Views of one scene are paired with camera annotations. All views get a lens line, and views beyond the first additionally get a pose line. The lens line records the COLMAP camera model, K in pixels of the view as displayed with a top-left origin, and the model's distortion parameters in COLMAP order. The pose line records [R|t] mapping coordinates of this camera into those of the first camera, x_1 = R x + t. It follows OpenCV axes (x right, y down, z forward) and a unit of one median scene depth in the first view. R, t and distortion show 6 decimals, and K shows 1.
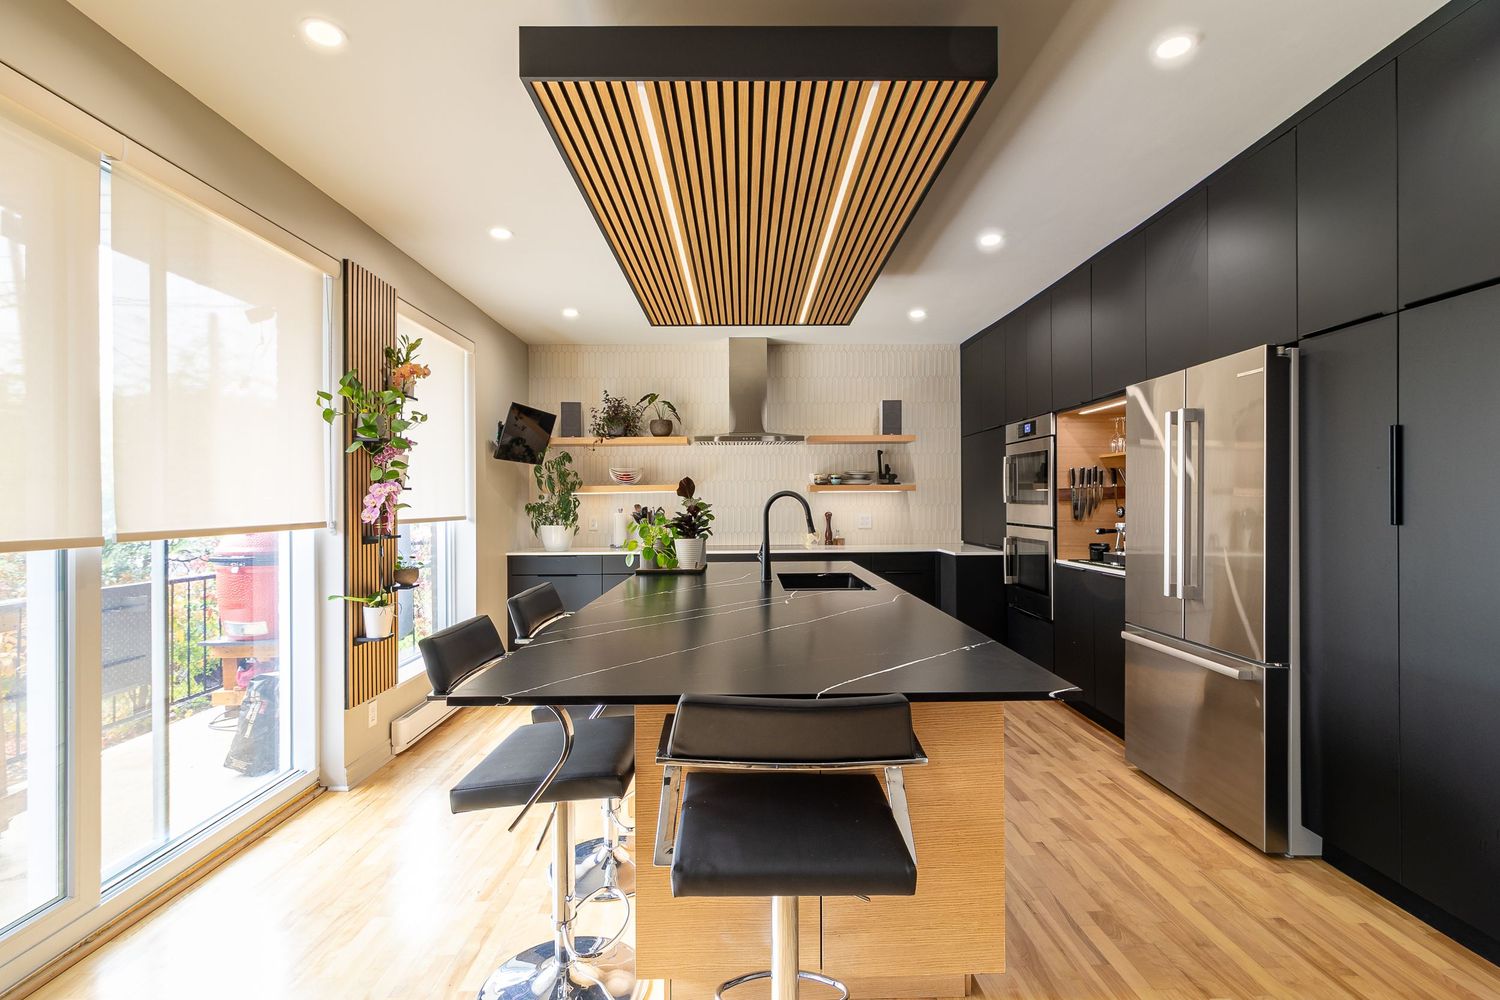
lens RADIAL K [[651.9, 0, 750.0], [0, 651.9, 500.0], [0, 0, 1]] dist [-0.000368, 0.000444]
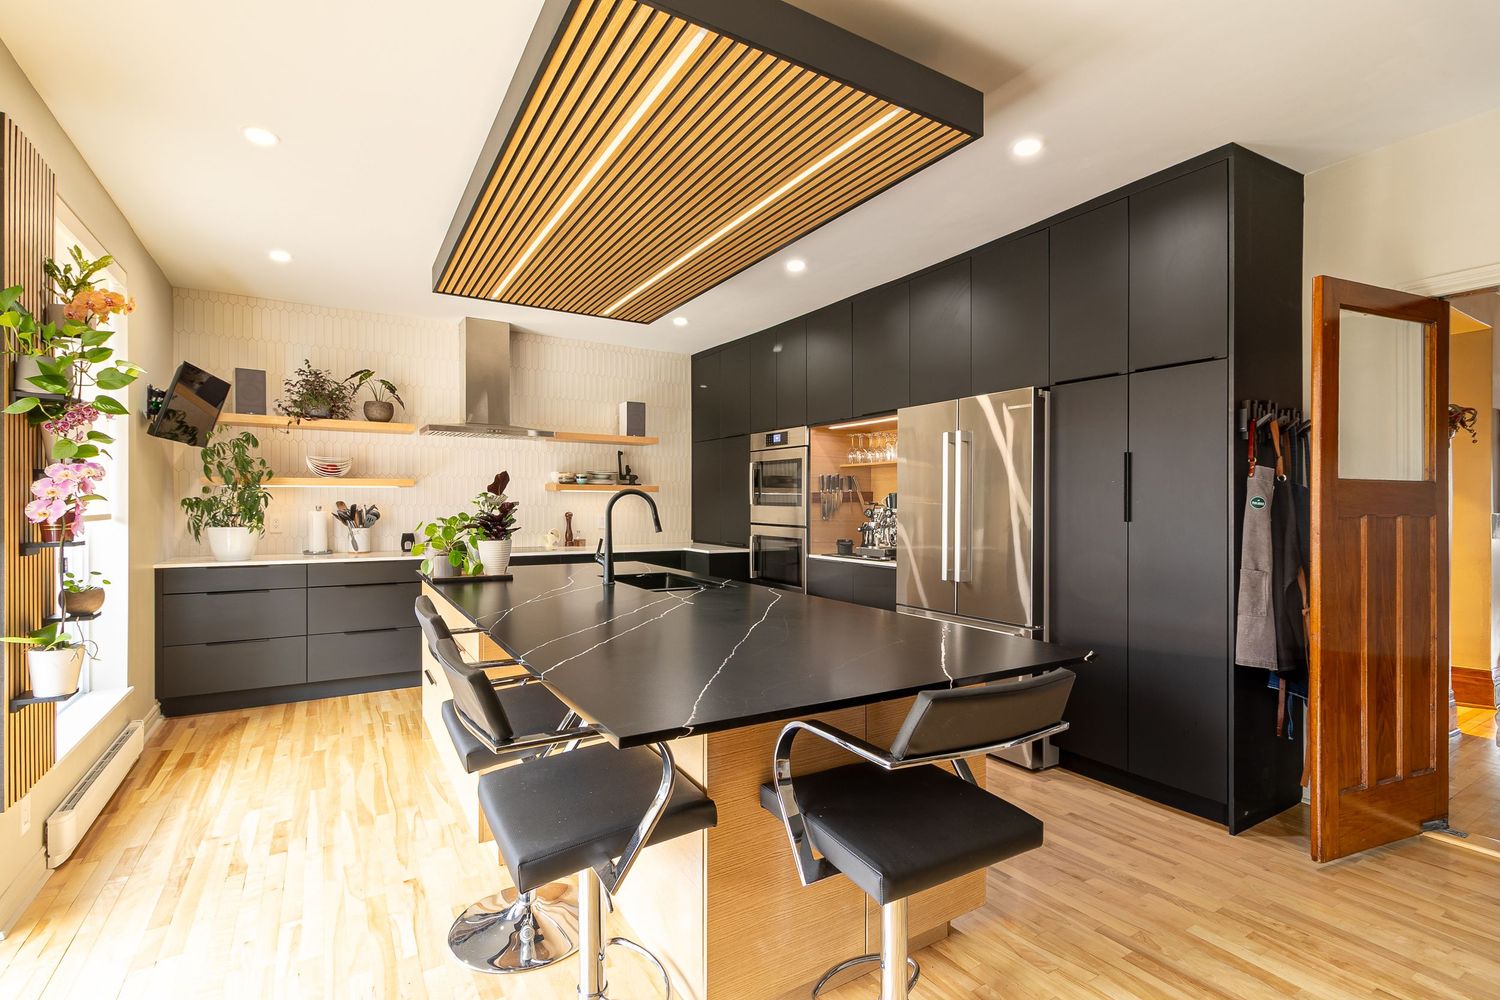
lens RADIAL K [[657.5, 0, 663.1], [0, 657.5, 502.7], [0, 0, 1]] dist [0.000213, 0.000050]
pose [[0.881708, 0.013480, 0.471603, -0.263943], [-0.013651, 0.999902, -0.003060, 0.006569], [-0.471598, -0.003739, 0.881806, 0.090900]]
